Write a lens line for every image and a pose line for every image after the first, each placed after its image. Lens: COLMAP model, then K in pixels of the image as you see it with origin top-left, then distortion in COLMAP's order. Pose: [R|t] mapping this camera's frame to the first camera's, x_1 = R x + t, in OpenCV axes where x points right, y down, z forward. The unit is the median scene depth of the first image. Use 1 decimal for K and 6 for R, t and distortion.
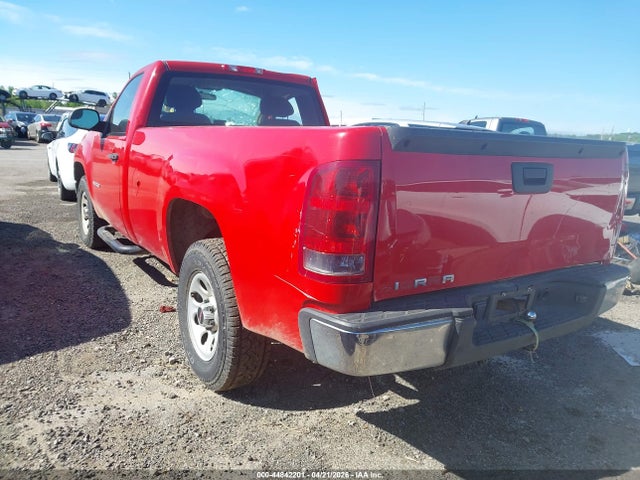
lens RADIAL K [[508.9, 0, 319.9], [0, 508.9, 242.6], [0, 0, 1]] dist [0.011600, -0.006780]
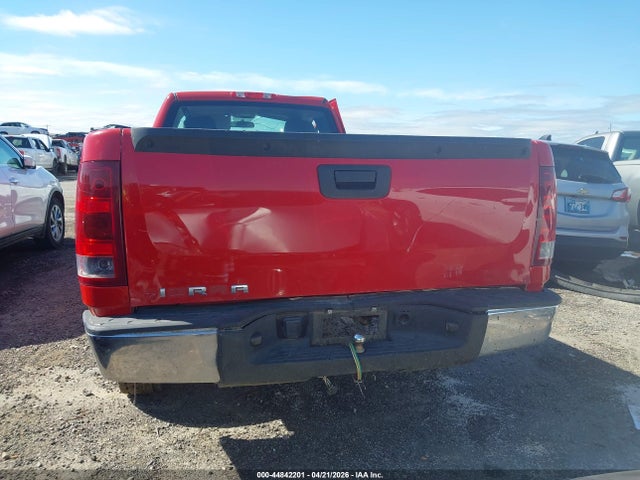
lens RADIAL K [[508.9, 0, 317.4], [0, 508.9, 238.2], [0, 0, 1]] dist [0.011600, -0.006780]
pose [[0.945295, 0.014177, -0.325909, 0.557365], [-0.036449, 0.997390, -0.062335, 0.025033], [0.324174, 0.070804, 0.943344, 0.128256]]
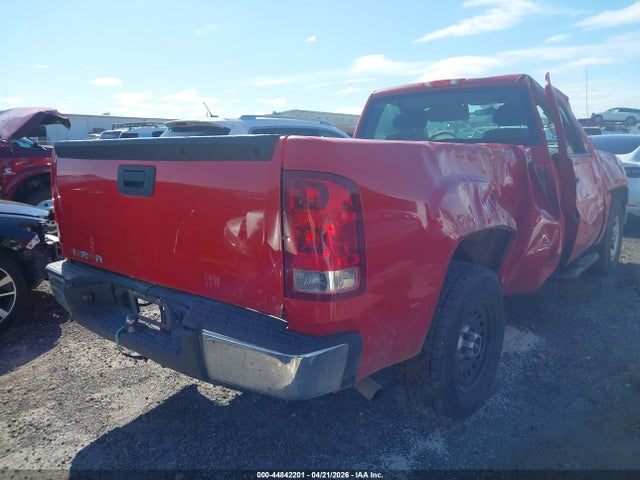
lens RADIAL K [[503.1, 0, 320.7], [0, 503.1, 242.7], [0, 0, 1]] dist [0.014407, -0.019730]
pose [[0.301907, 0.136460, -0.943520, 1.267999], [-0.183476, 0.979517, 0.082958, -0.134570], [0.935515, 0.148068, 0.320761, 0.897191]]
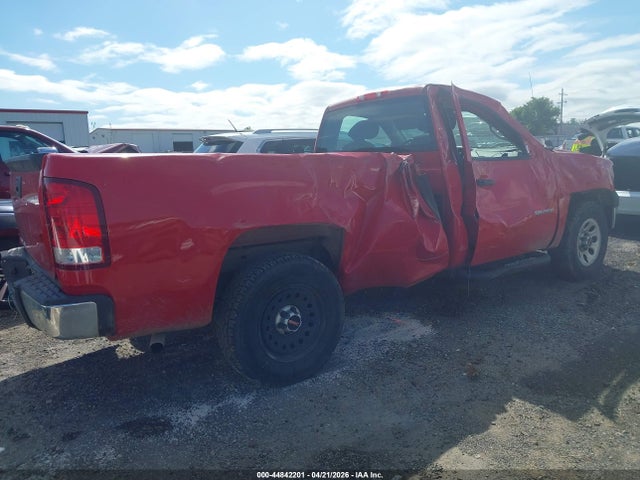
lens RADIAL K [[503.1, 0, 316.6], [0, 503.1, 233.8], [0, 0, 1]] dist [0.014407, -0.019730]
pose [[0.040029, 0.108367, -0.993305, 1.608263], [-0.173327, 0.979784, 0.099907, -0.243711], [0.984051, 0.168168, 0.058002, 1.514831]]
